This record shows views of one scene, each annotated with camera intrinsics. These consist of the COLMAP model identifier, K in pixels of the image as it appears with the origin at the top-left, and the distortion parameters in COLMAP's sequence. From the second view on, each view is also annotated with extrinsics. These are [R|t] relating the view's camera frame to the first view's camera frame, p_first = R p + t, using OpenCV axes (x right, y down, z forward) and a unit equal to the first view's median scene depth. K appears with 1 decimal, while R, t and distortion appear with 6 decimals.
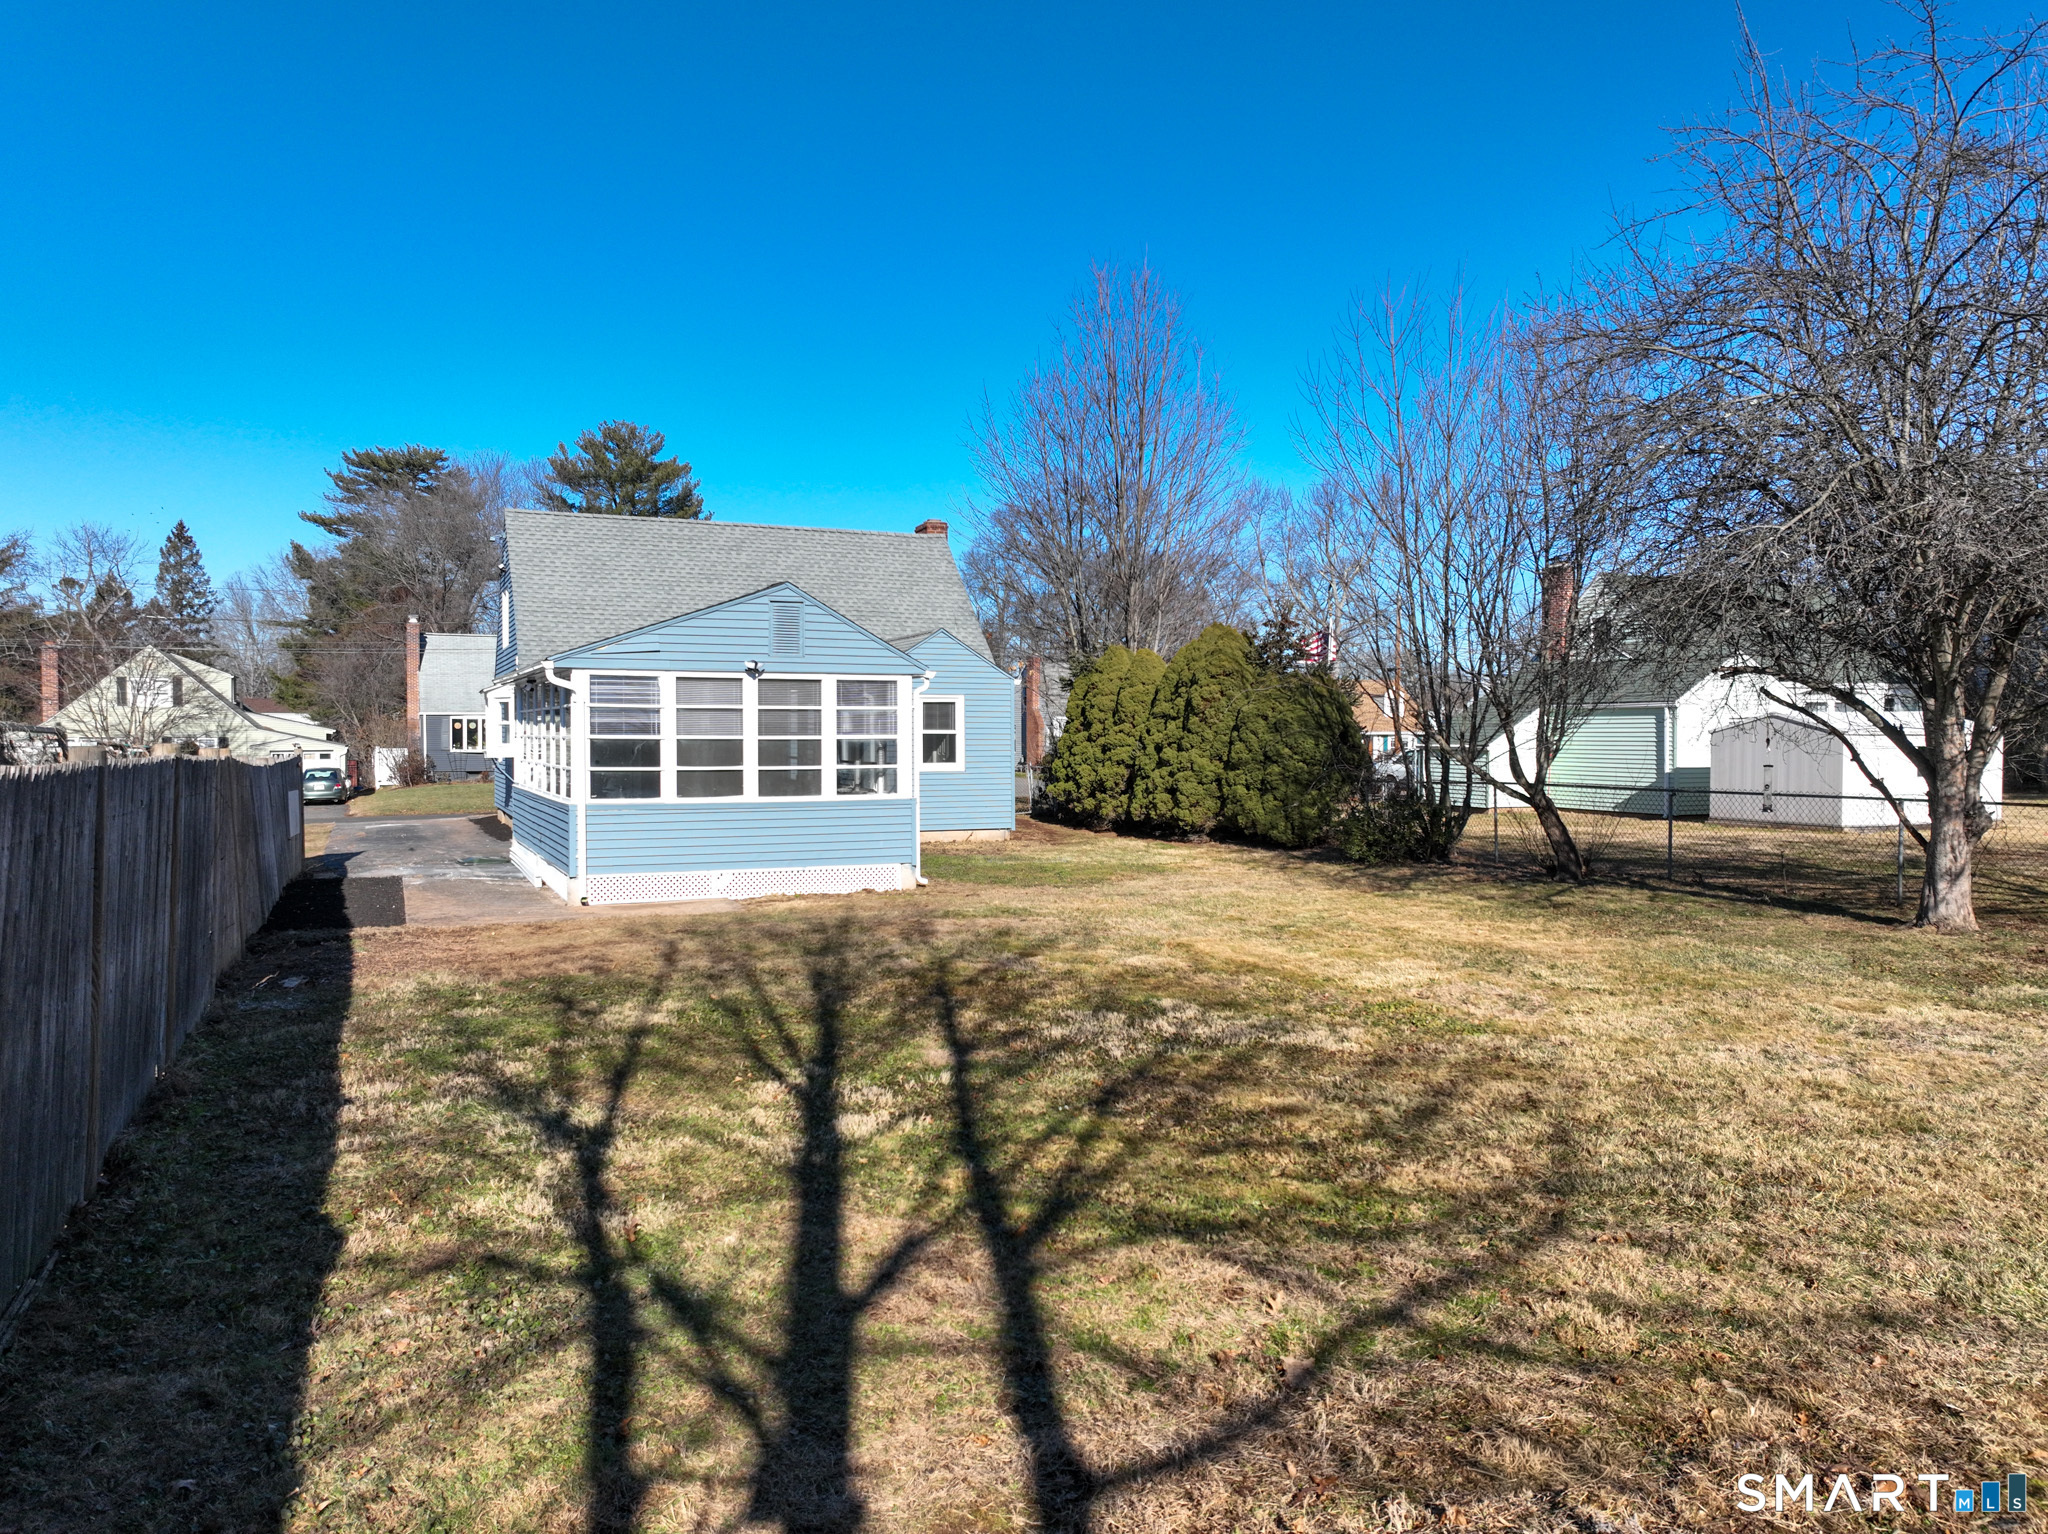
lens RADIAL K [[1420.5, 0, 1024.0], [0, 1420.5, 767.0], [0, 0, 1]] dist [0.019375, 0.000147]
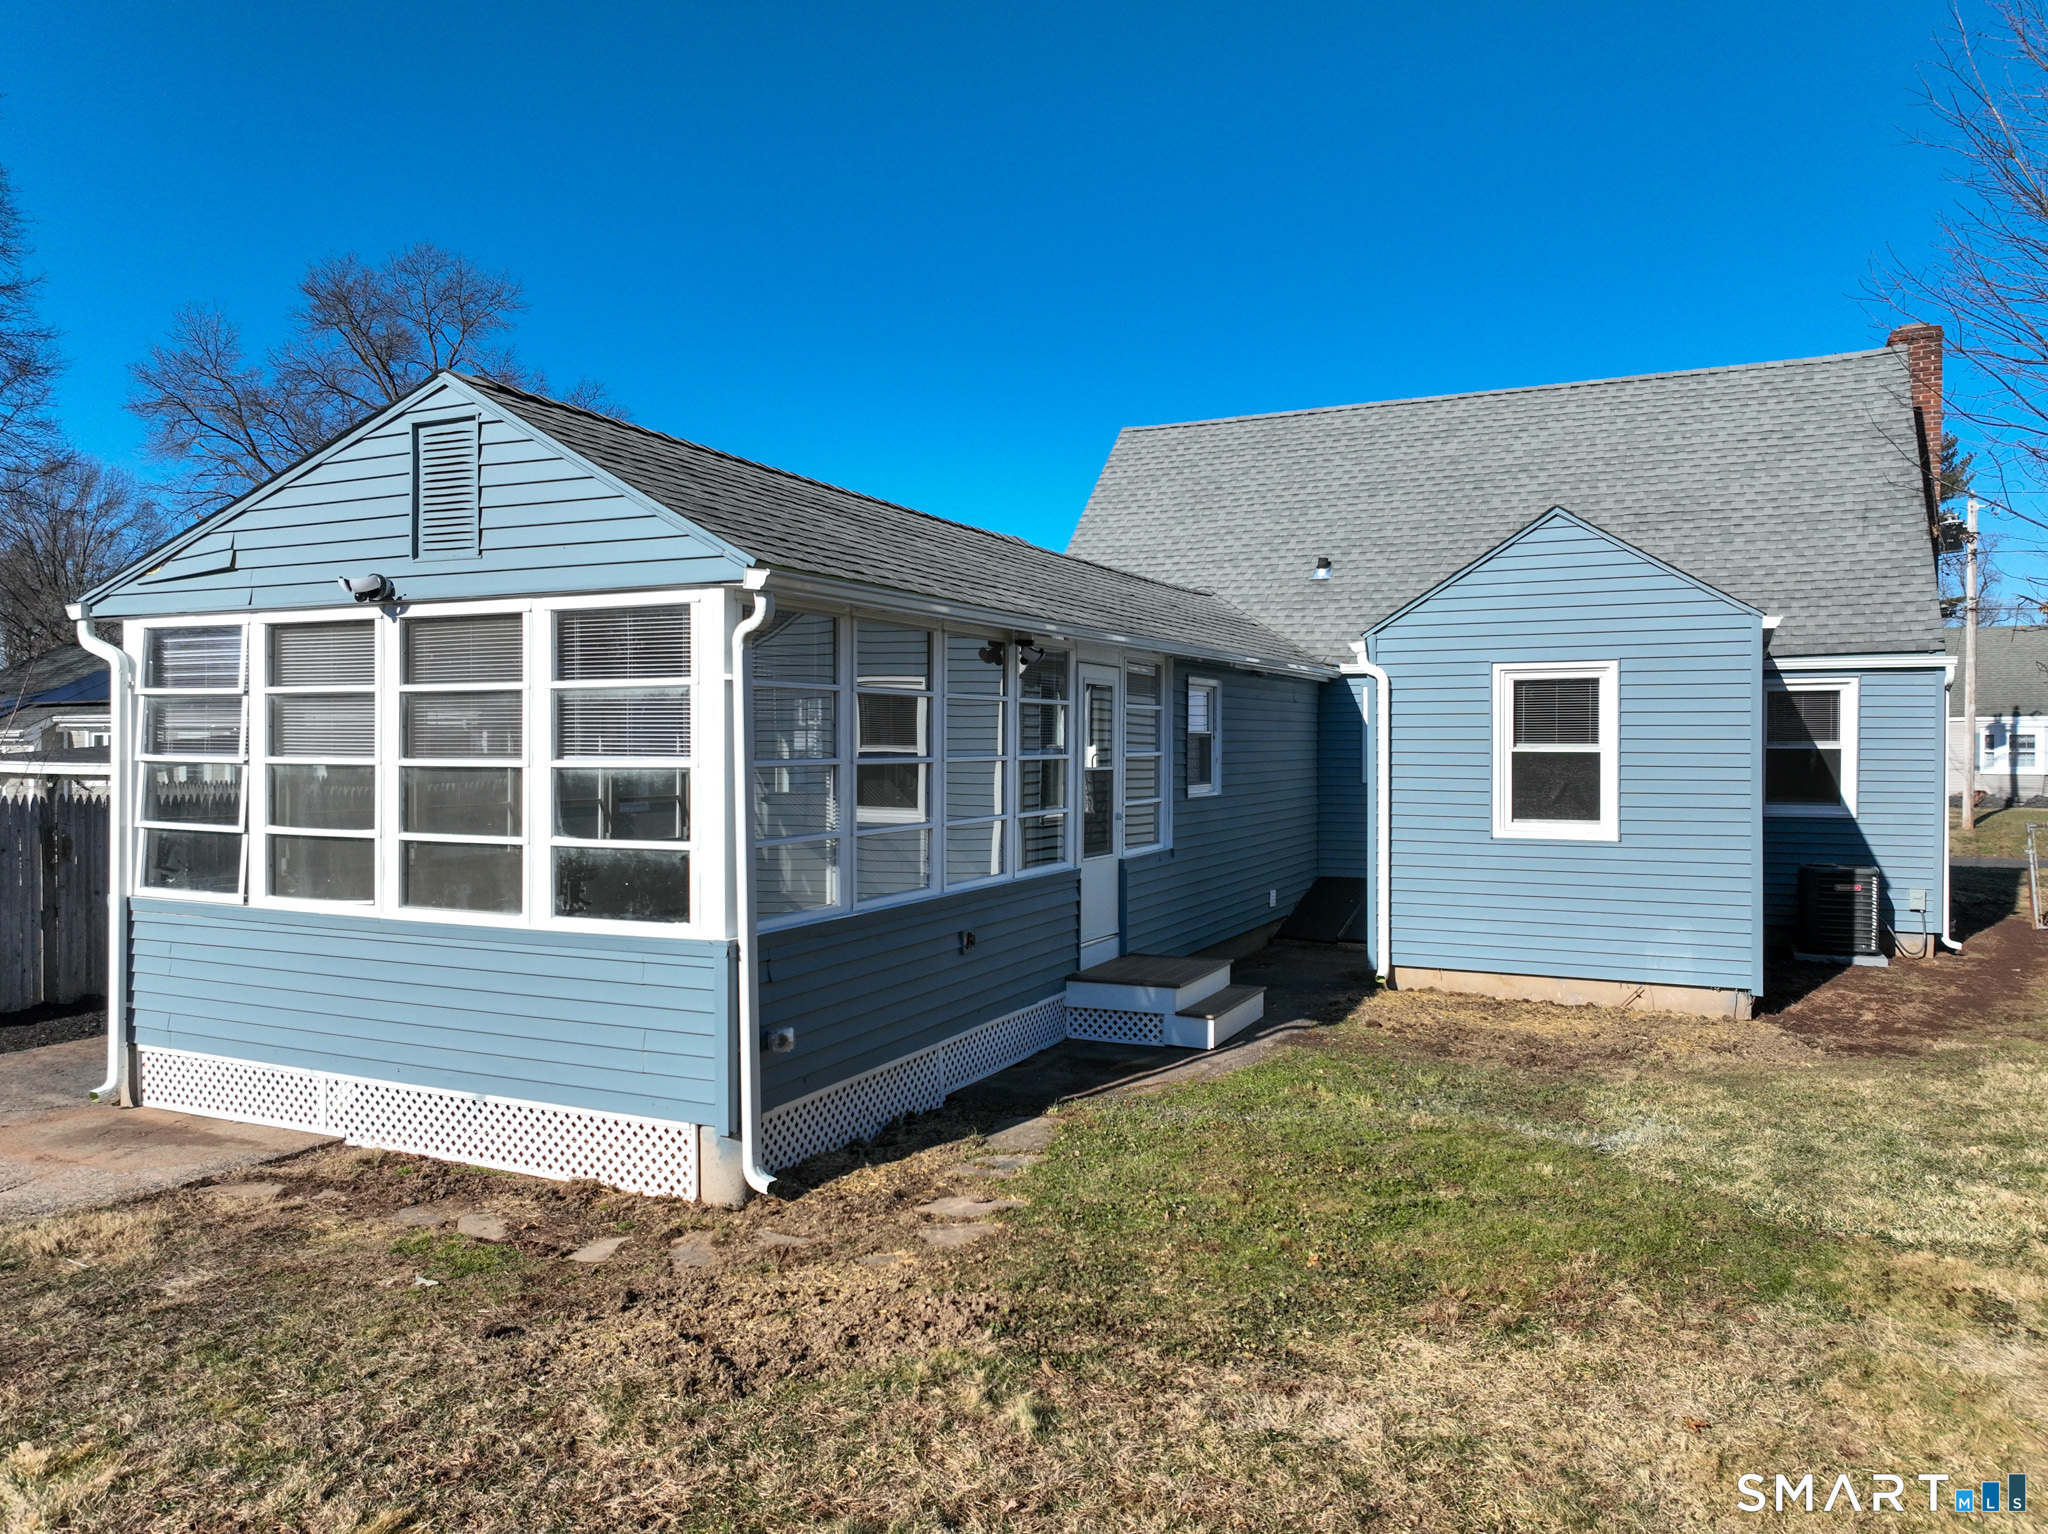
lens RADIAL K [[1420.5, 0, 1024.0], [0, 1420.5, 767.0], [0, 0, 1]] dist [0.019375, 0.000147]
pose [[0.664691, 0.011999, -0.747022, 0.241633], [-0.019353, 0.999812, -0.001160, -0.022274], [0.746868, 0.015228, 0.664798, 0.861987]]
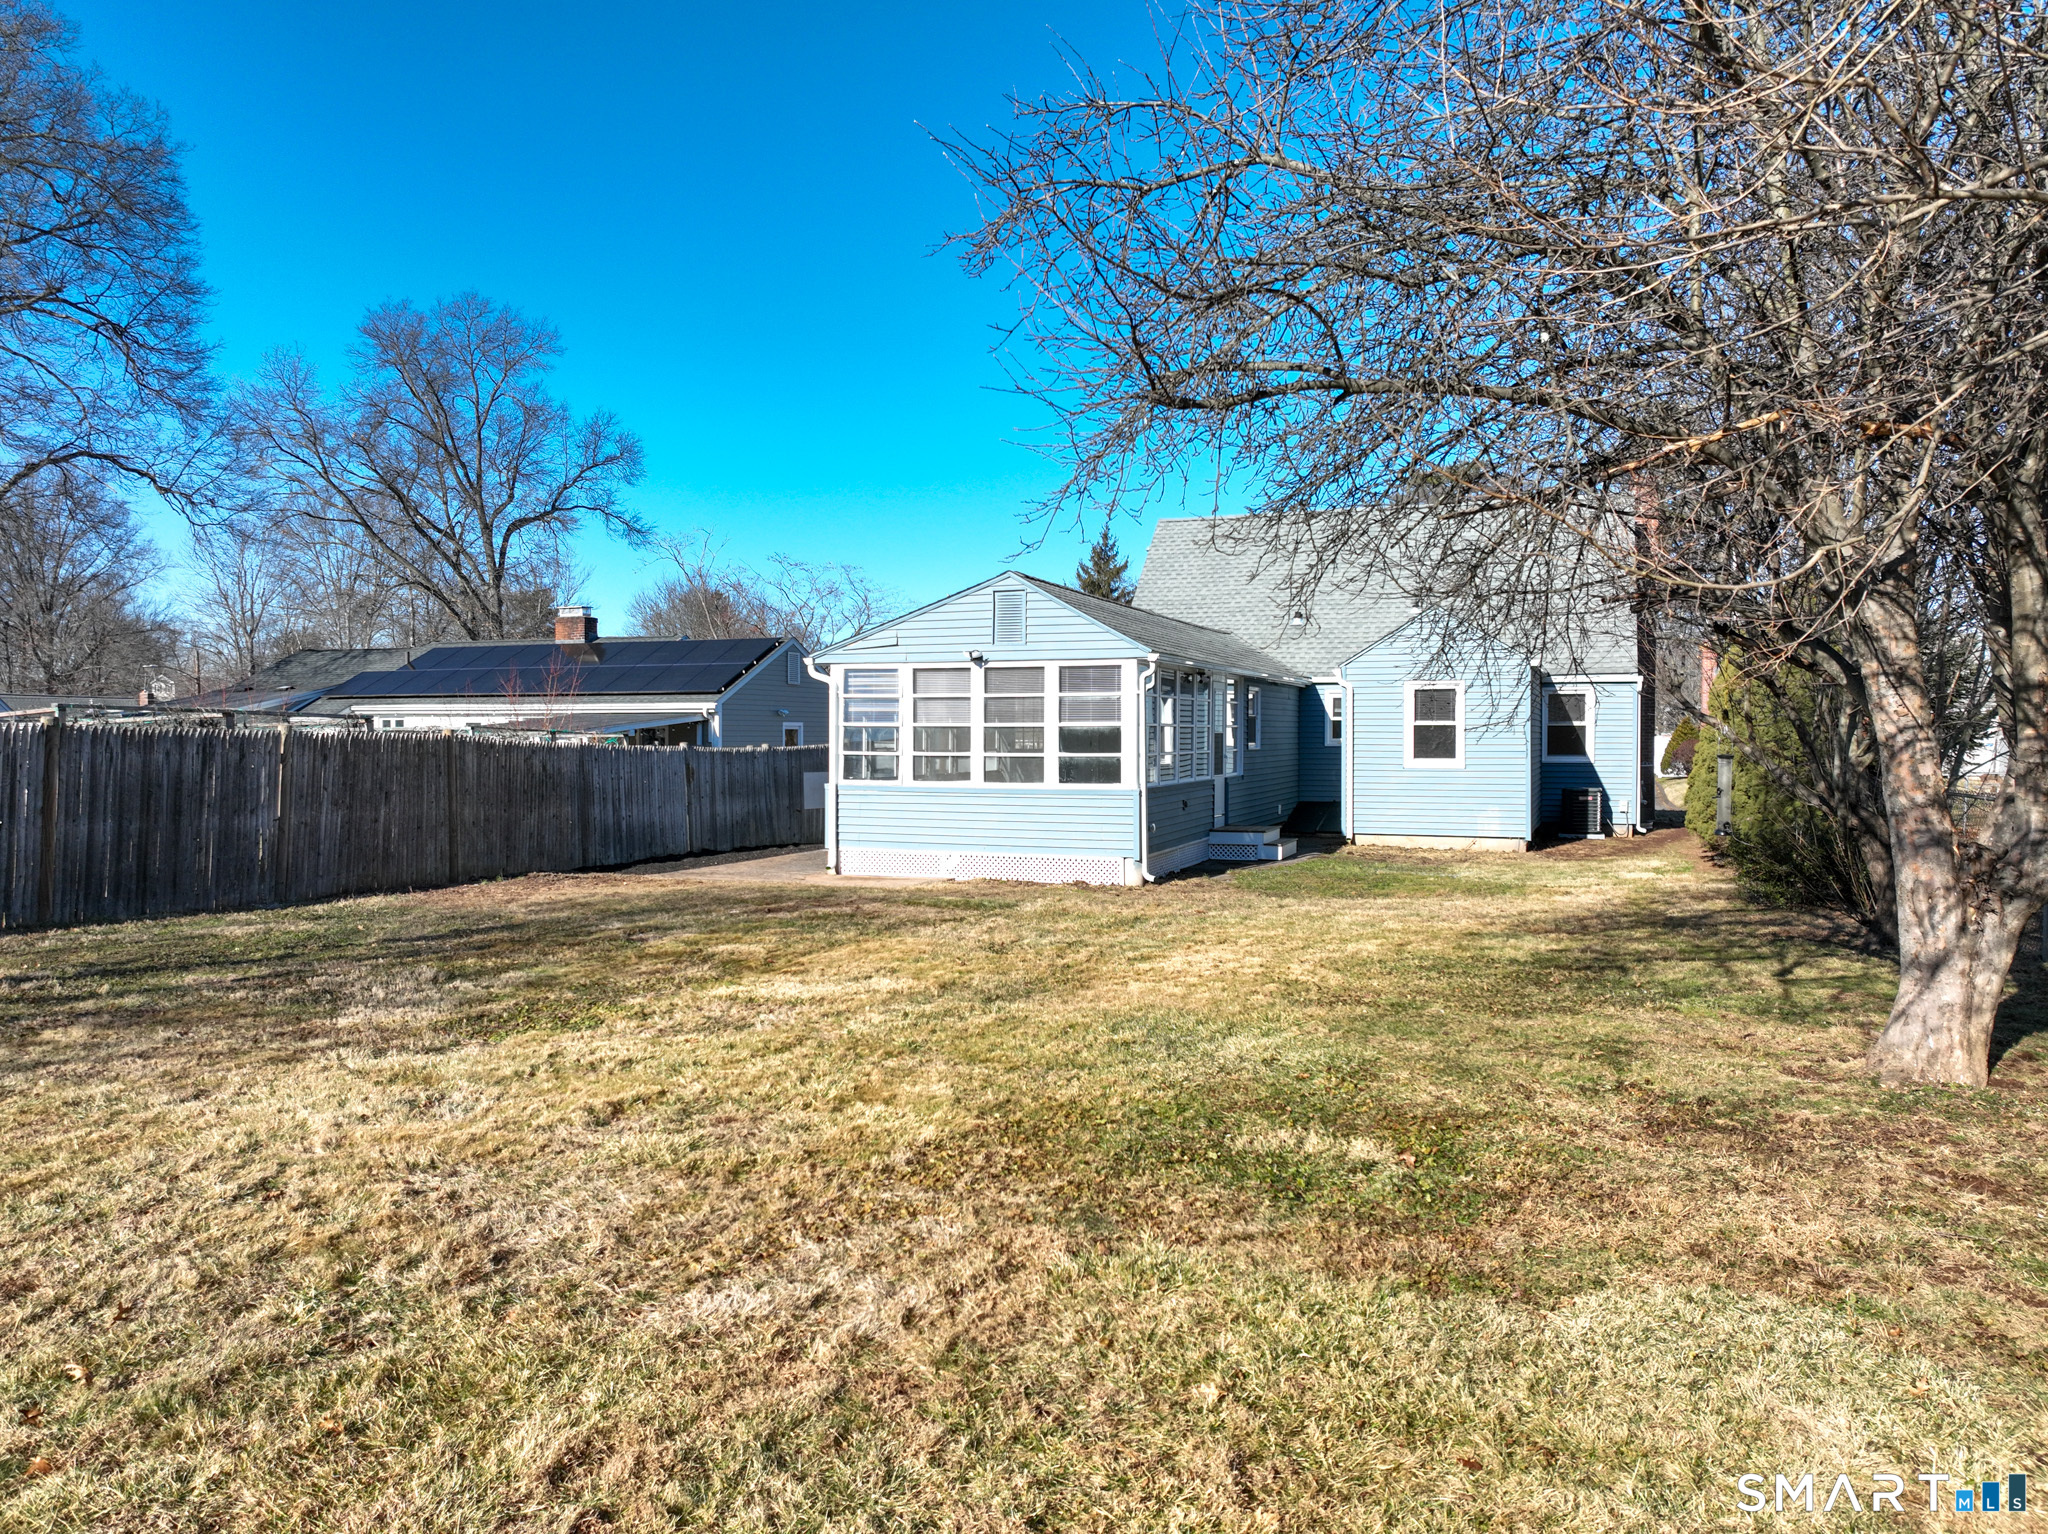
lens RADIAL K [[1420.5, 0, 1024.0], [0, 1420.5, 767.0], [0, 0, 1]] dist [0.019375, 0.000147]
pose [[0.720016, 0.015910, -0.693776, 0.549526], [-0.017922, 0.999830, 0.004330, 0.004971], [0.693726, 0.009316, 0.720178, 0.279454]]
